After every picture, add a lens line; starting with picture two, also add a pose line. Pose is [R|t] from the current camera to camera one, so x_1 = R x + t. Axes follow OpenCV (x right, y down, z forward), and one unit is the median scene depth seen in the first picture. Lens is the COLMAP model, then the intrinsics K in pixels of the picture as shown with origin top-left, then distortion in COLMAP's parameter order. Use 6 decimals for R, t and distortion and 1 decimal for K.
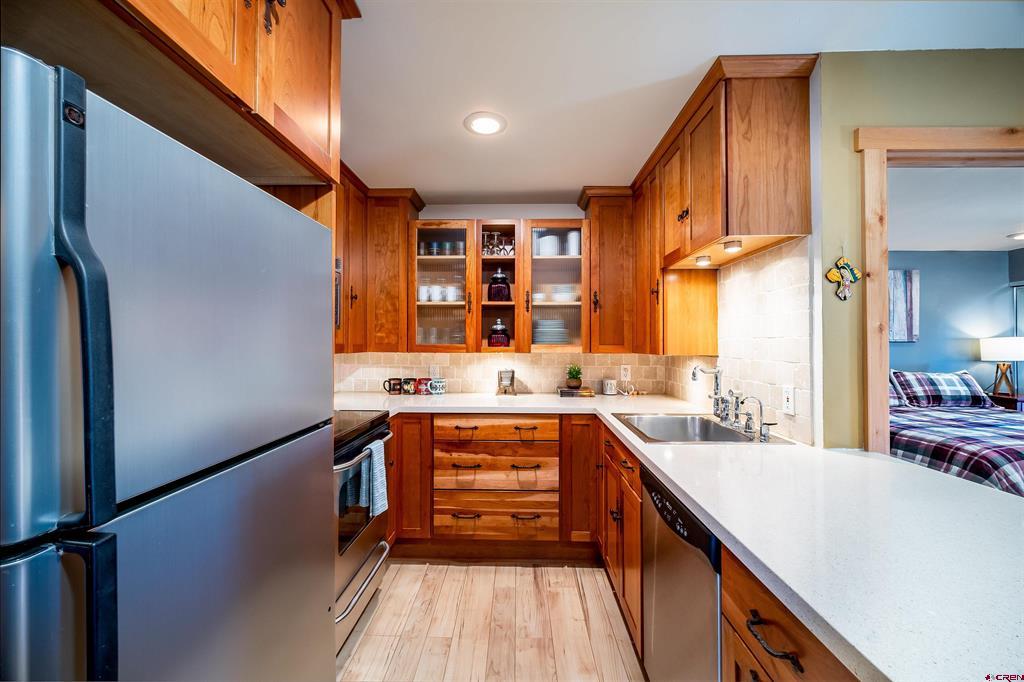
lens RADIAL K [[403.6, 0, 507.8], [0, 403.6, 338.9], [0, 0, 1]] dist [-0.005121, 0.000663]
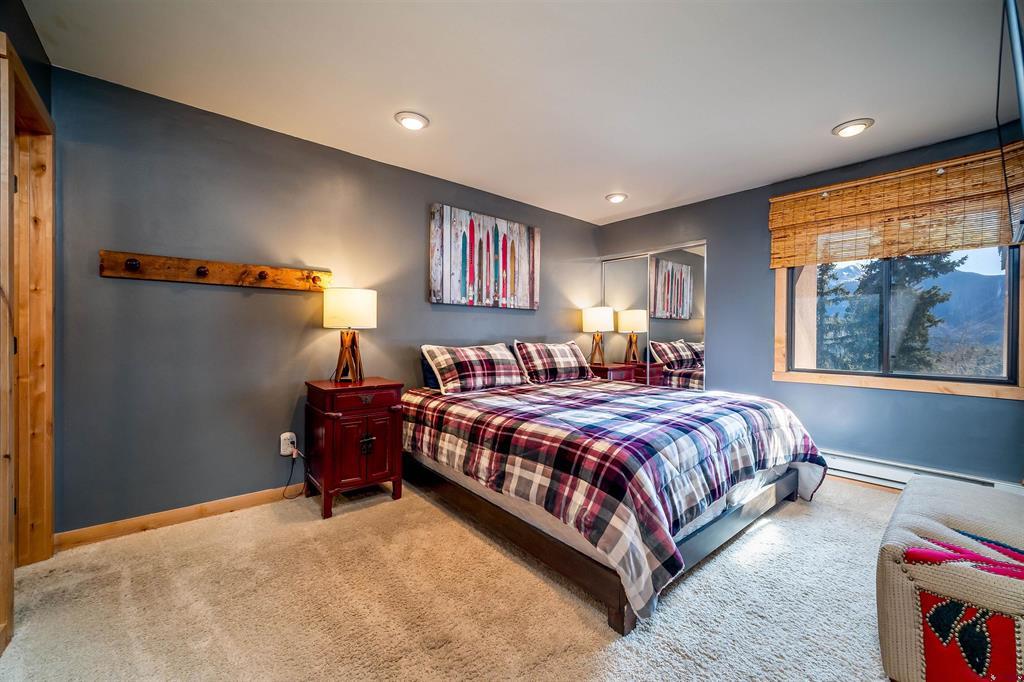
lens RADIAL K [[415.3, 0, 517.4], [0, 415.3, 334.0], [0, 0, 1]] dist [-0.006113, 0.000622]
pose [[0.730240, 0.004950, 0.683172, 0.592937], [-0.012381, 0.999905, 0.005990, 0.091390], [-0.683078, -0.012833, 0.730233, 0.592271]]
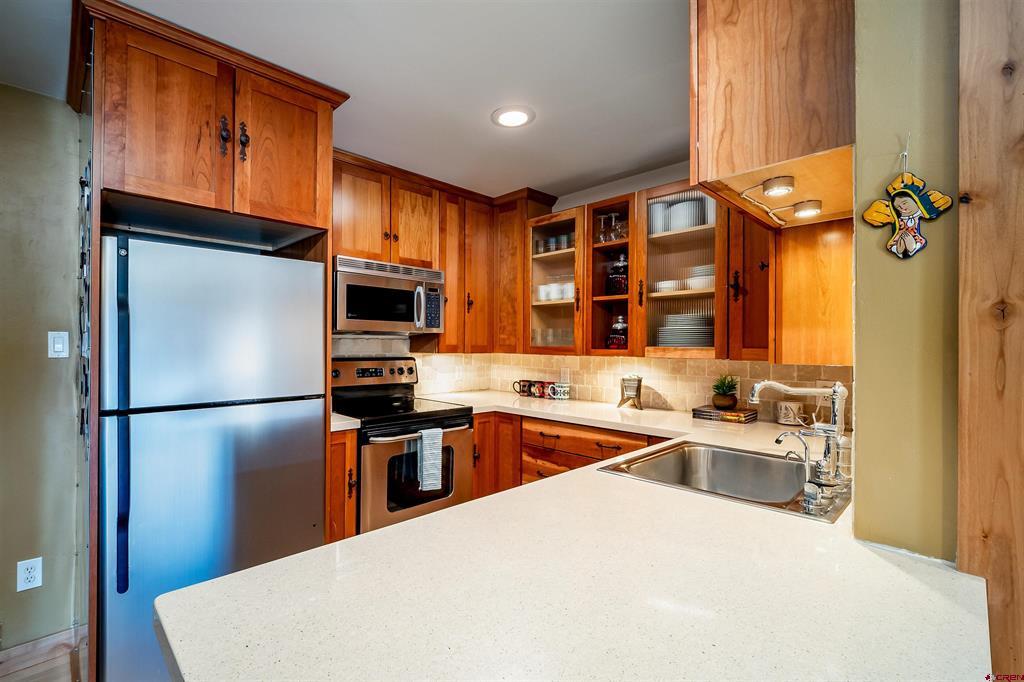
lens RADIAL K [[457.3, 0, 448.5], [0, 457.3, 344.2], [0, 0, 1]] dist [-0.002640, -0.000049]
pose [[0.682923, 0.002406, -0.730486, 0.433554], [0.000543, 0.999993, 0.003801, 0.004900], [0.730490, -0.002992, 0.682917, 0.093370]]
